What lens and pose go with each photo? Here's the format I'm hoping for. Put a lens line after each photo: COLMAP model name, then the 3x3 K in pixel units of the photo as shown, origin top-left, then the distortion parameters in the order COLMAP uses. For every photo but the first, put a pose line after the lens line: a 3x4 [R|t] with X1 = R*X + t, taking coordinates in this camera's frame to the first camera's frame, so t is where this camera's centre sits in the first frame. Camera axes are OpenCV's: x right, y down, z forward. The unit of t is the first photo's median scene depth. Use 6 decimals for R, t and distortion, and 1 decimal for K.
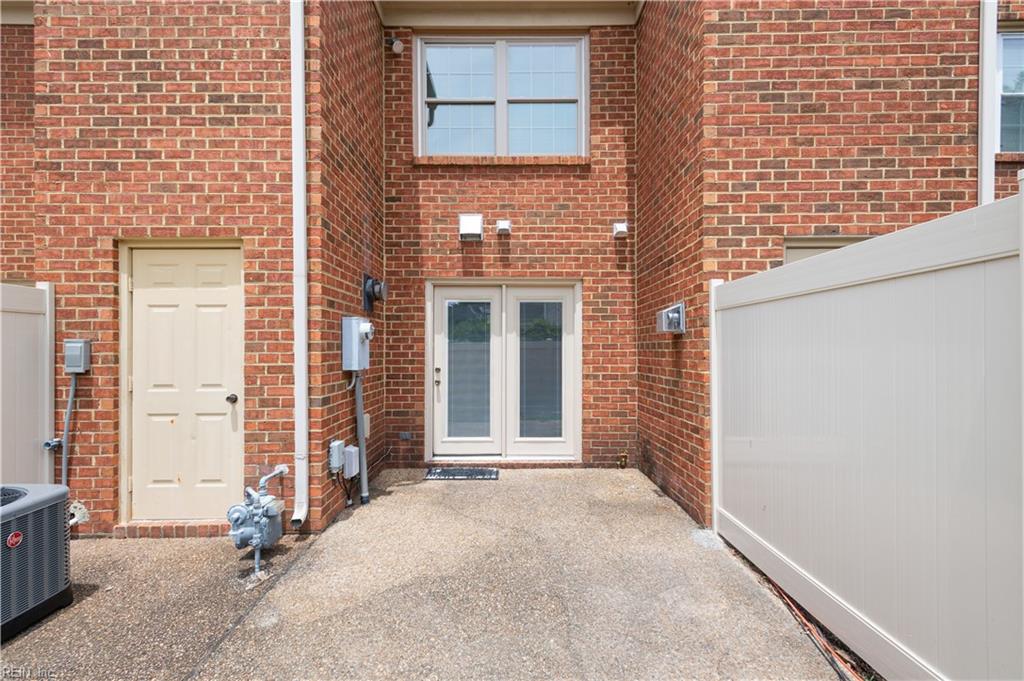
lens RADIAL K [[478.8, 0, 508.2], [0, 478.8, 350.1], [0, 0, 1]] dist [0.020124, -0.007075]
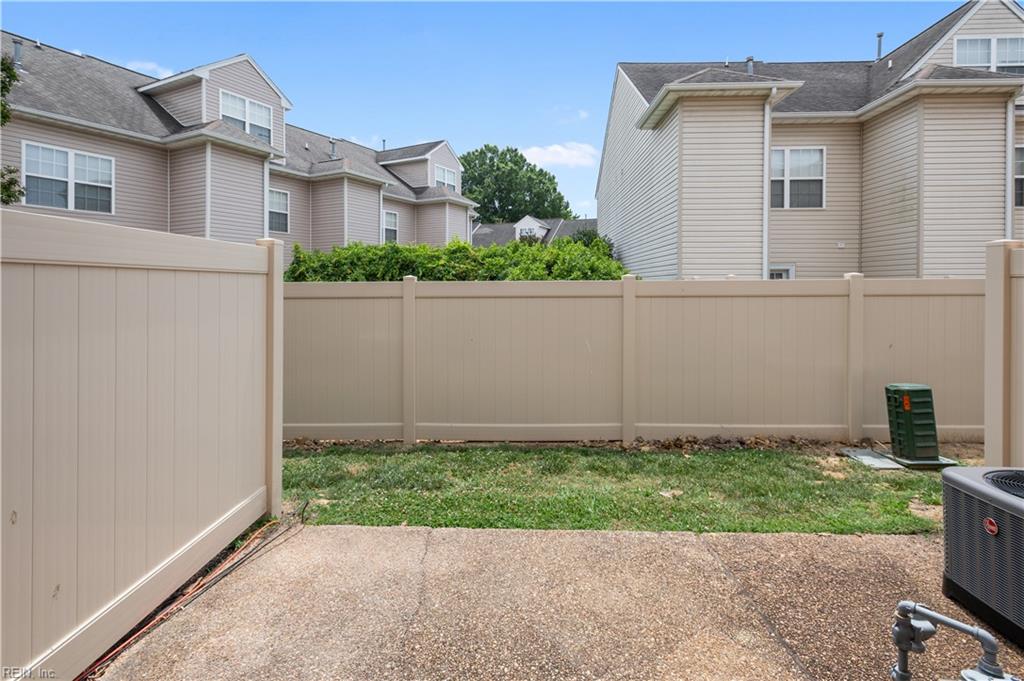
lens RADIAL K [[478.8, 0, 509.5], [0, 478.8, 291.3], [0, 0, 1]] dist [0.020124, -0.007075]
pose [[-0.999579, 0.001465, 0.028989, -0.062843], [0.001411, 0.999997, -0.001866, -0.045868], [-0.028992, -0.001824, -0.999578, 1.300989]]
